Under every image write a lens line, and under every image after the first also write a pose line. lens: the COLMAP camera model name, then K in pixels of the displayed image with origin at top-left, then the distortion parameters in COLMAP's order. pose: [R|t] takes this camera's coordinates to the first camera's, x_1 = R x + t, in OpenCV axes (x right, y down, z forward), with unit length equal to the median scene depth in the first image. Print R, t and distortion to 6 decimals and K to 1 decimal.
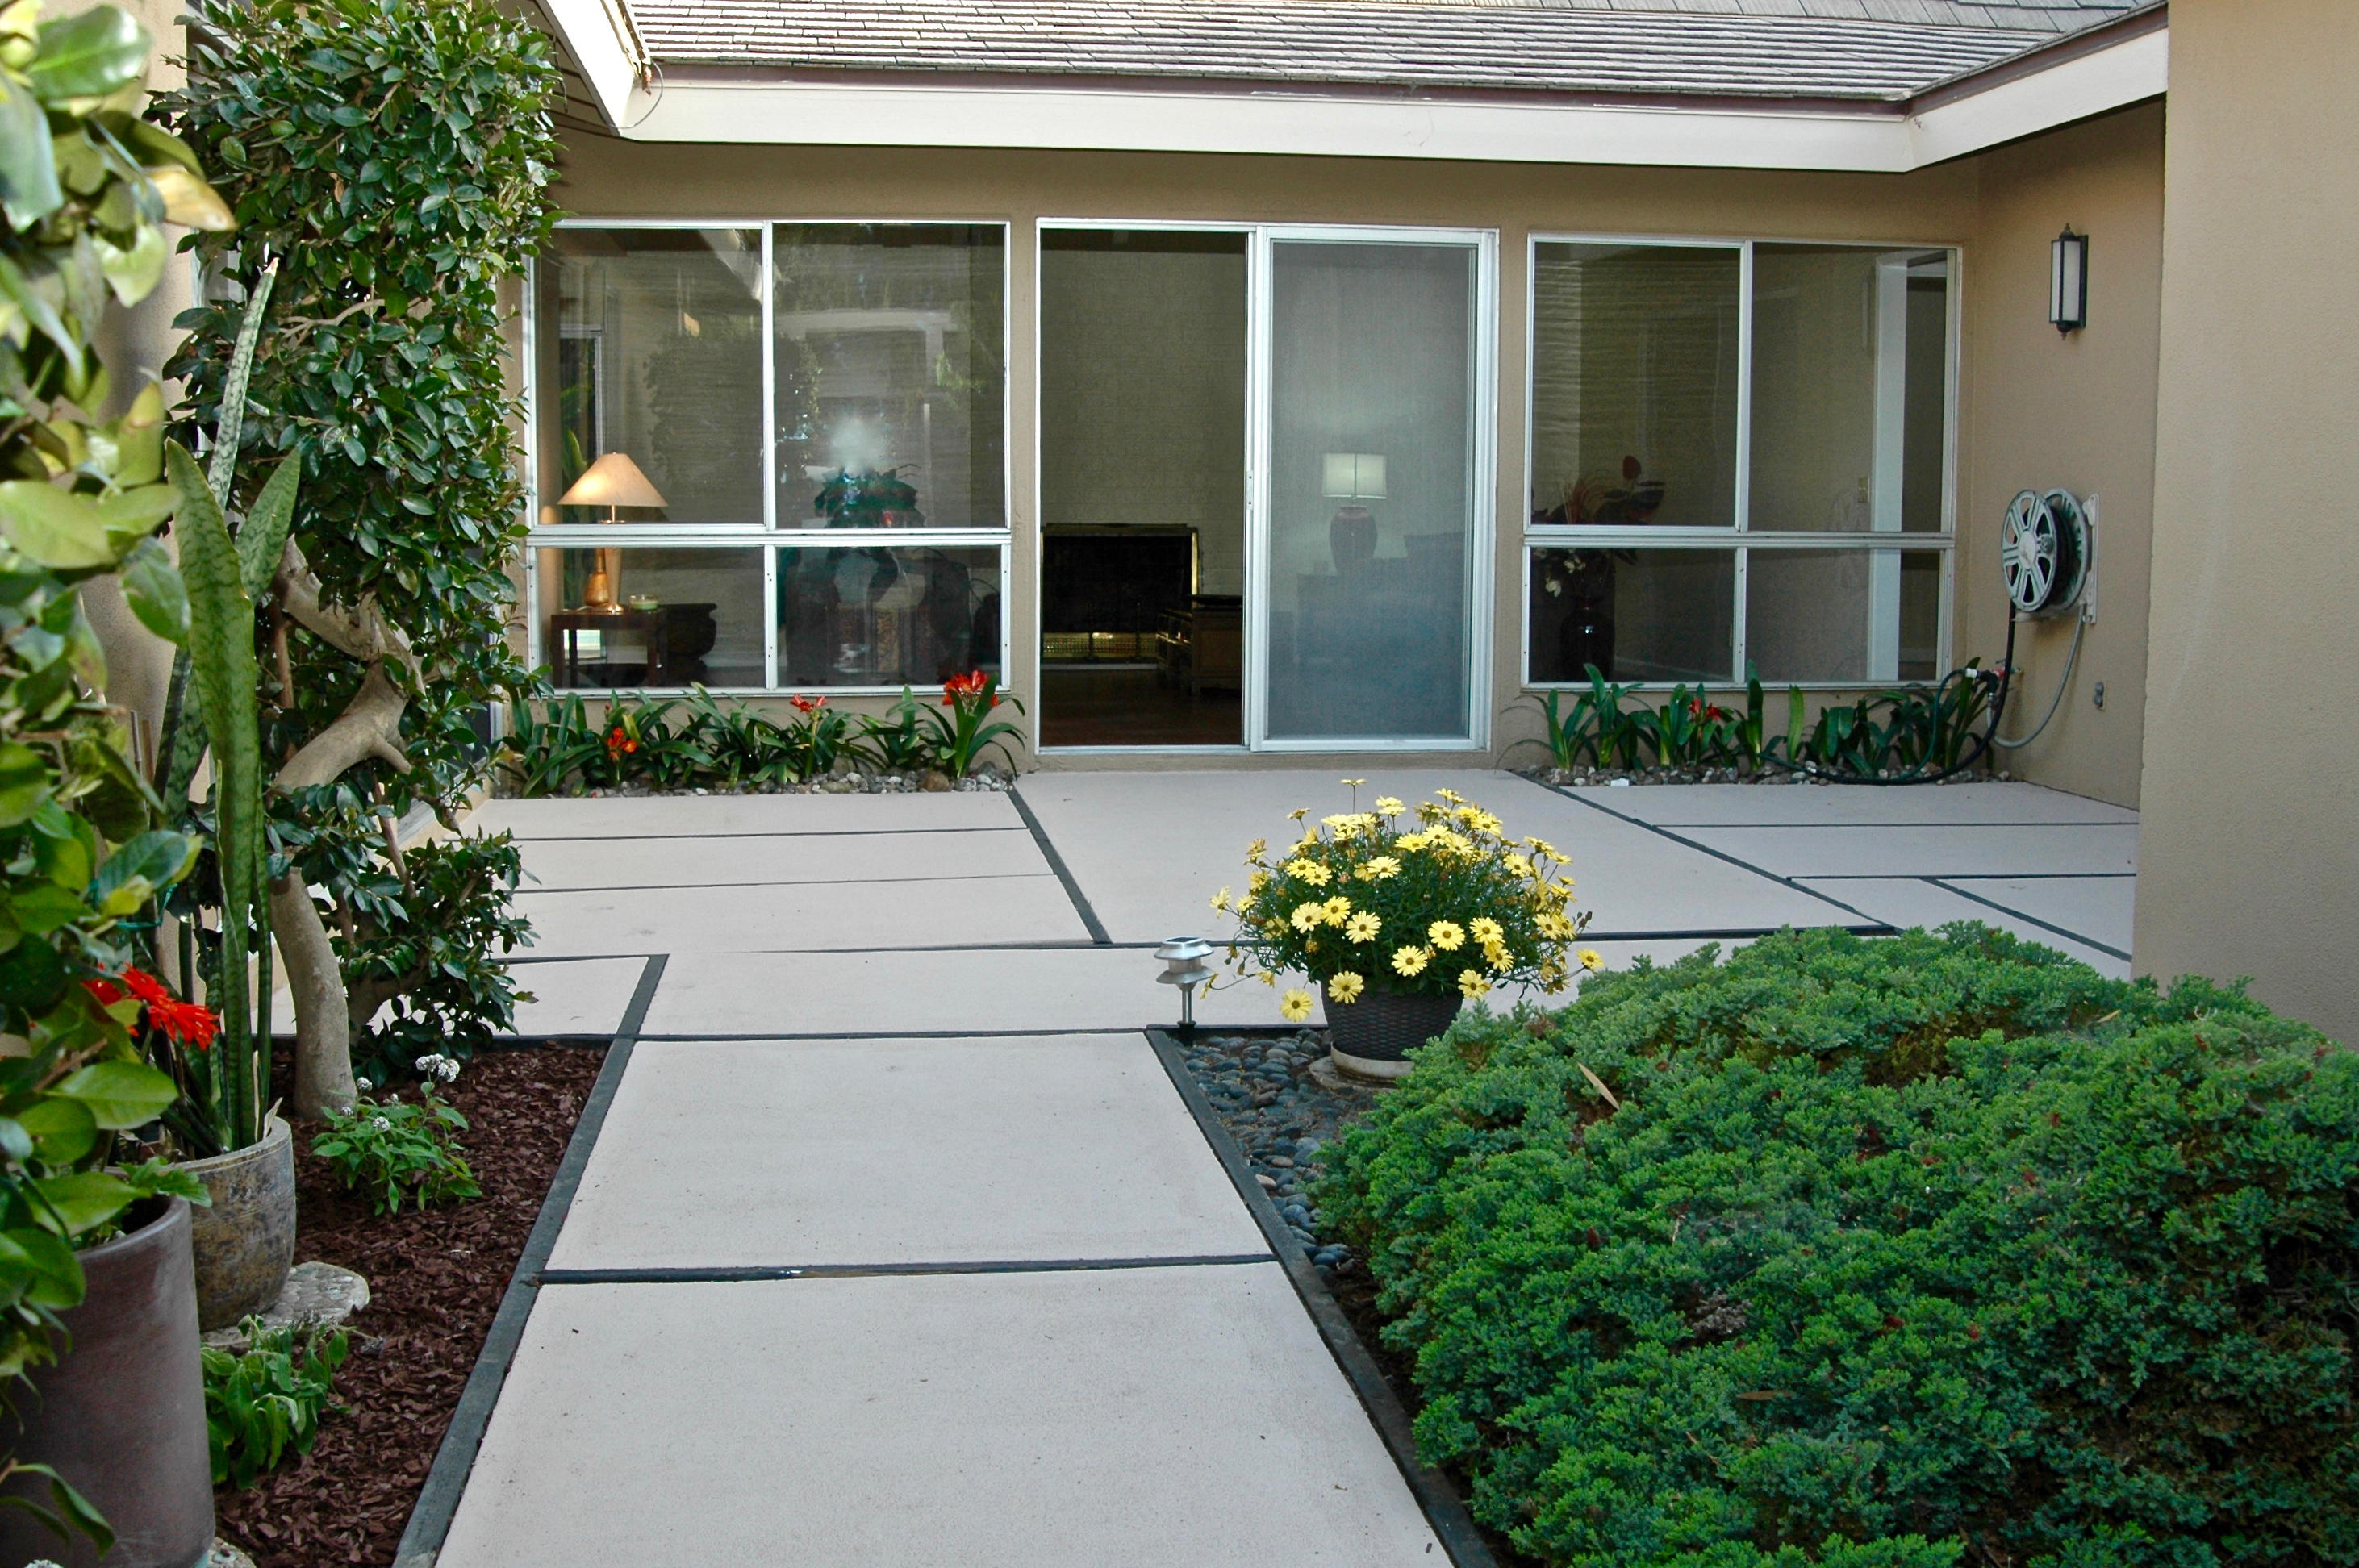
lens RADIAL K [[2560.8, 0, 1179.5], [0, 2560.8, 784.0], [0, 0, 1]] dist [-0.163282, 0.146604]
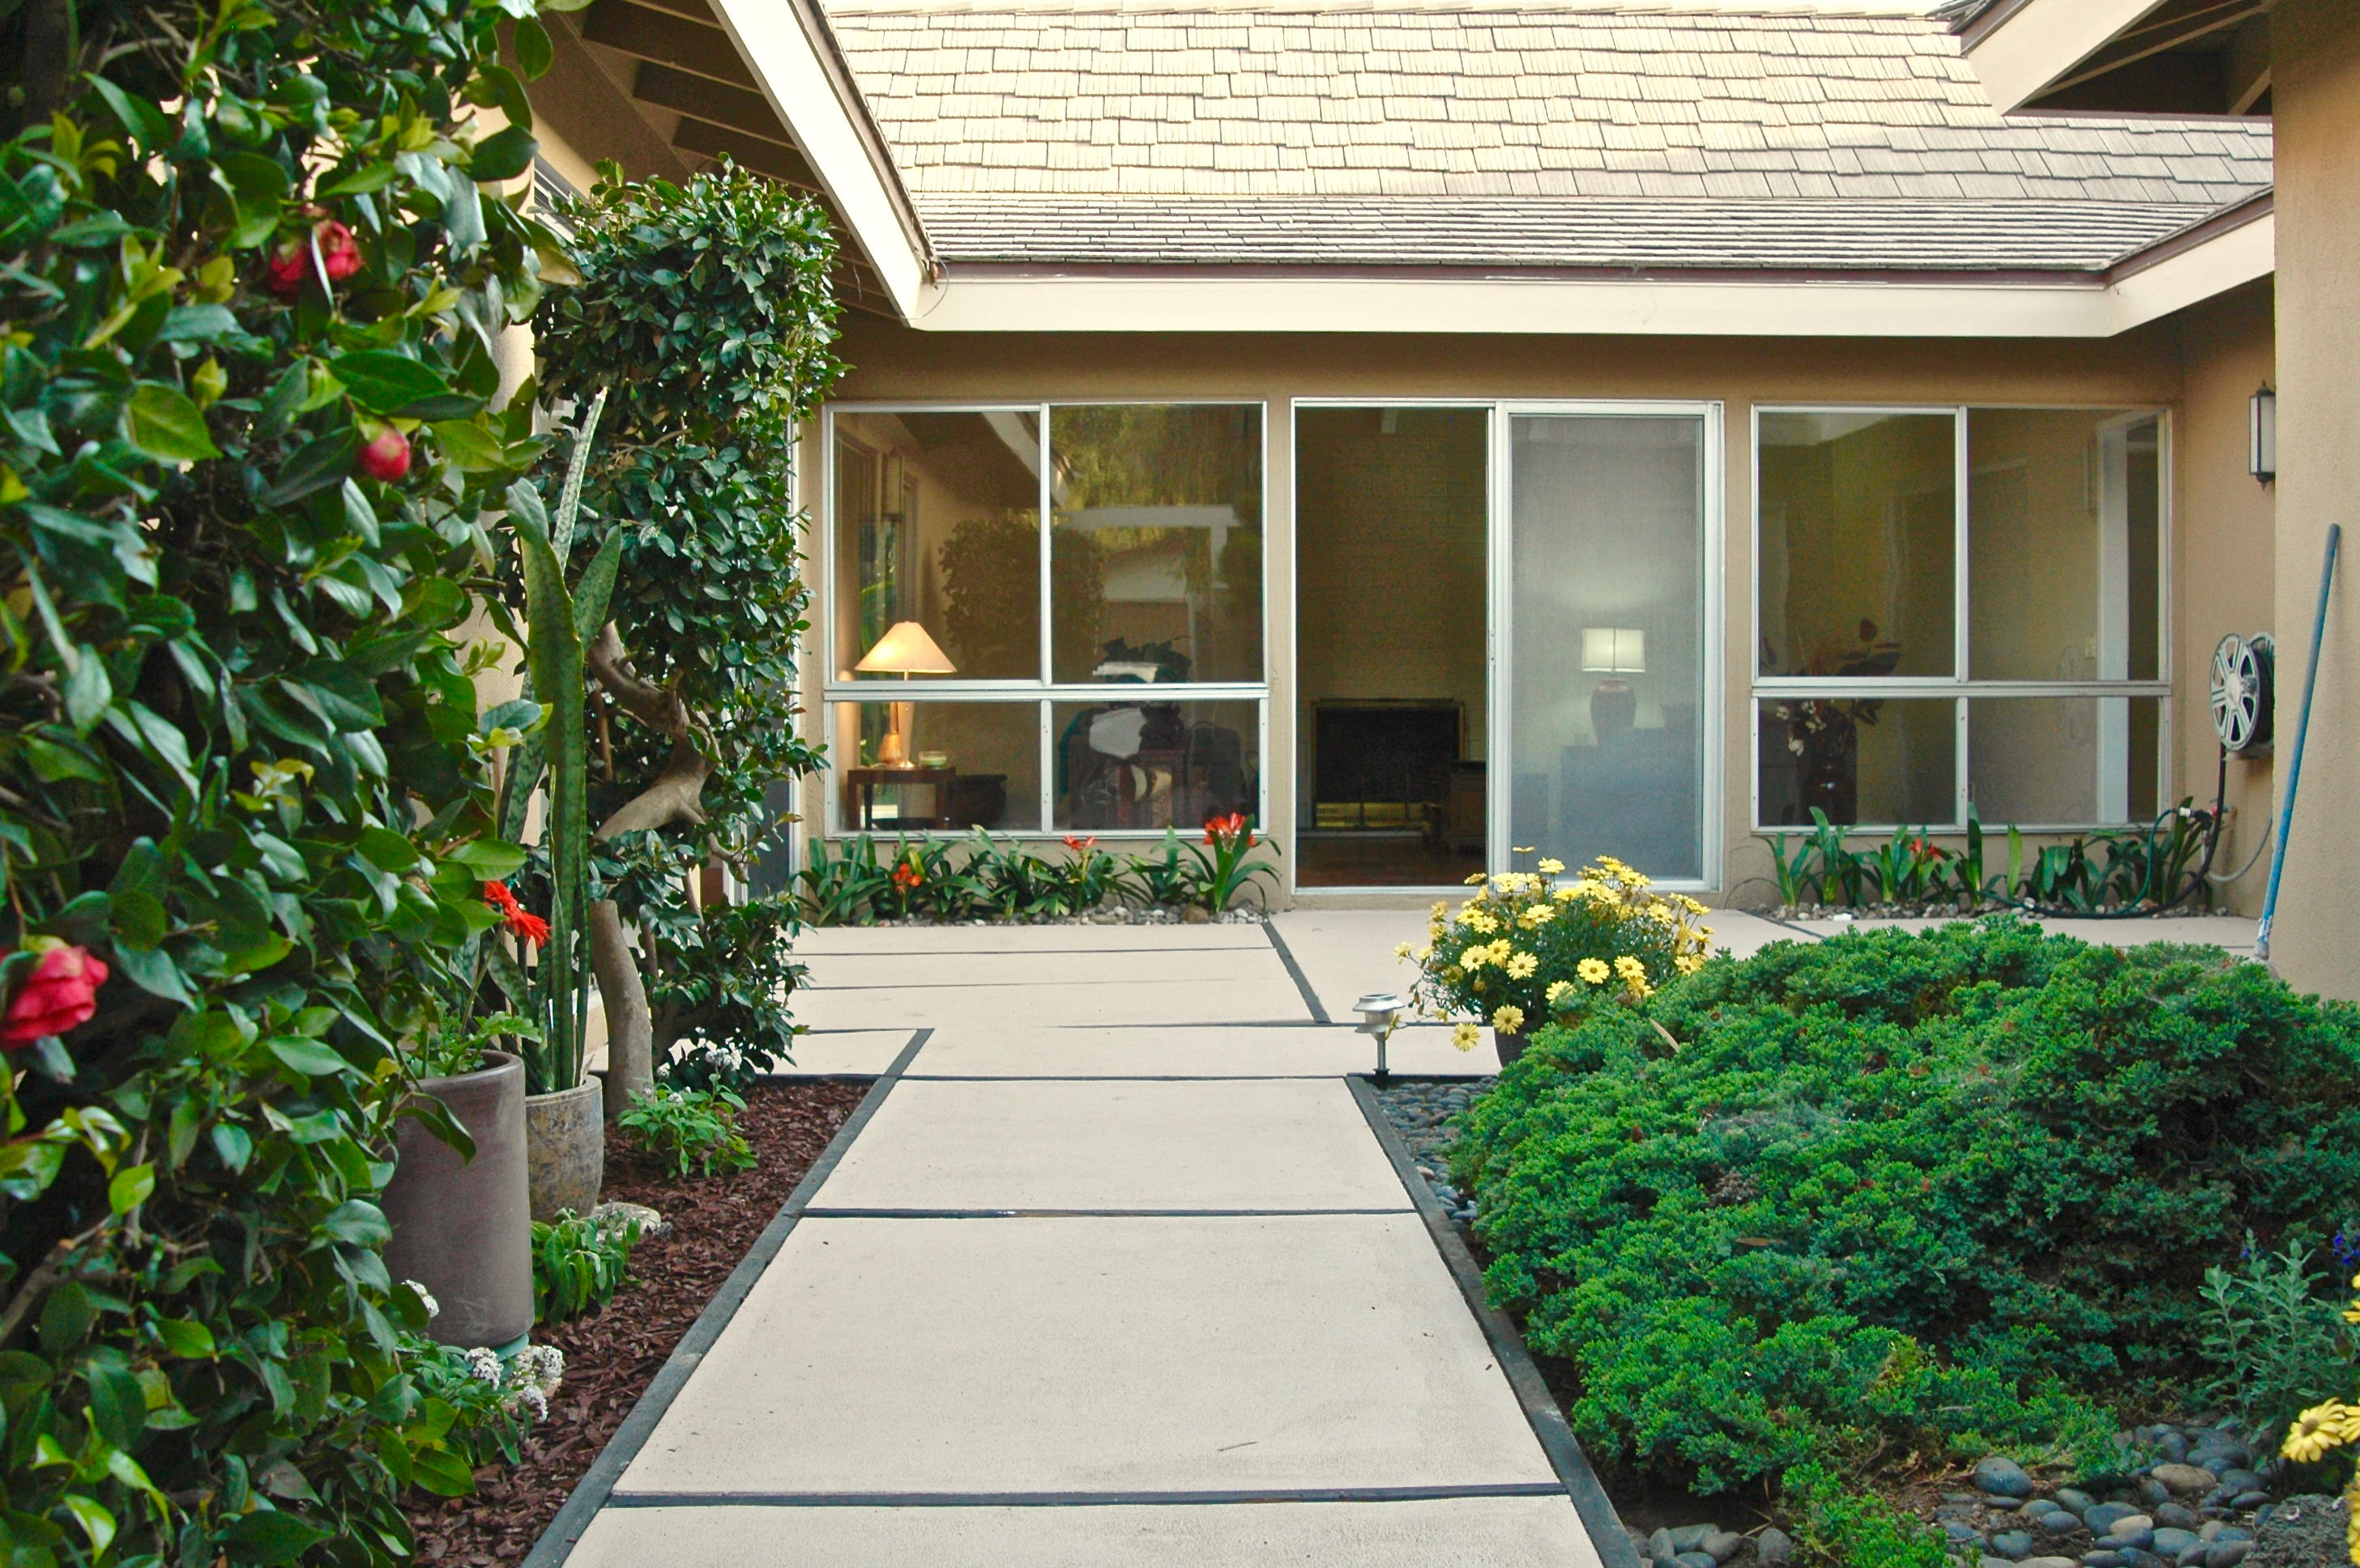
lens RADIAL K [[2561.8, 0, 1180.0], [0, 2561.8, 784.0], [0, 0, 1]] dist [-0.163282, 0.146604]
pose [[0.992889, -0.004071, -0.118974, 0.030563], [-0.005804, 0.996571, -0.082536, 0.038117], [0.118902, 0.082640, 0.989461, -0.084009]]
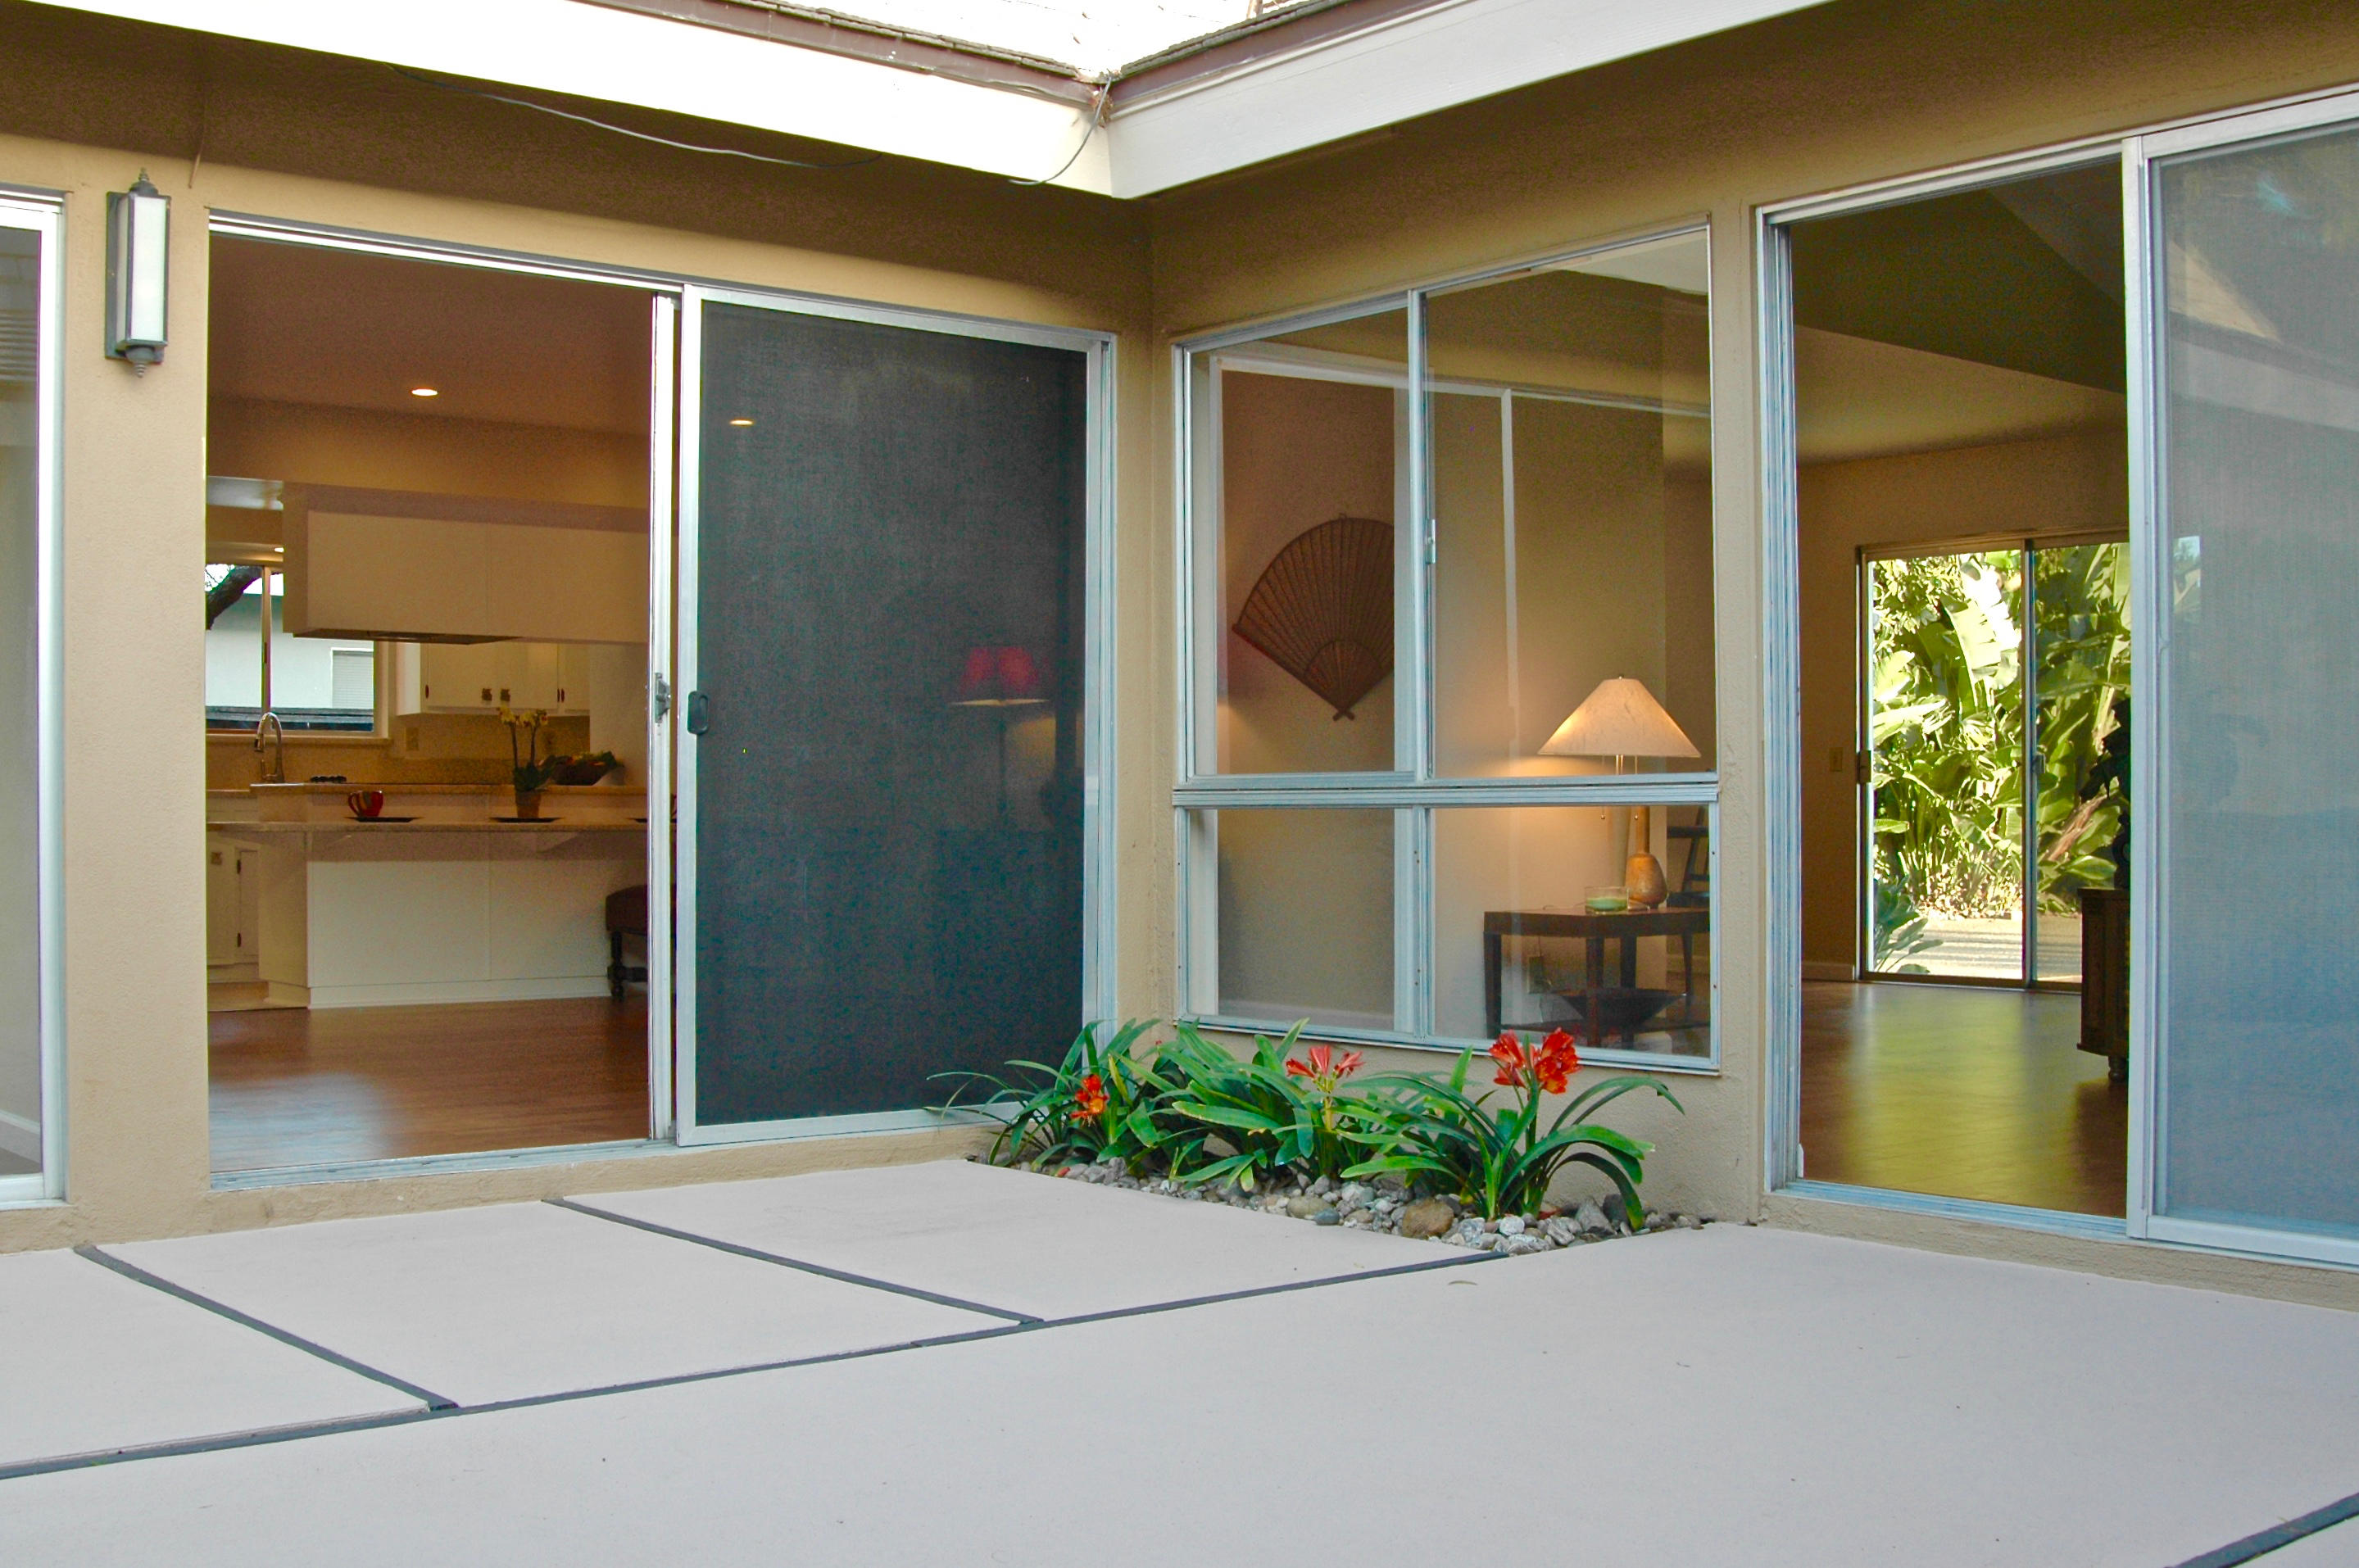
lens RADIAL K [[2560.8, 0, 1179.5], [0, 2560.8, 784.0], [0, 0, 1]] dist [-0.163282, 0.146604]
pose [[0.527120, -0.015981, -0.849641, 0.404765], [-0.086563, 0.993613, -0.072393, -0.057998], [0.845371, 0.111707, 0.522369, 0.745835]]
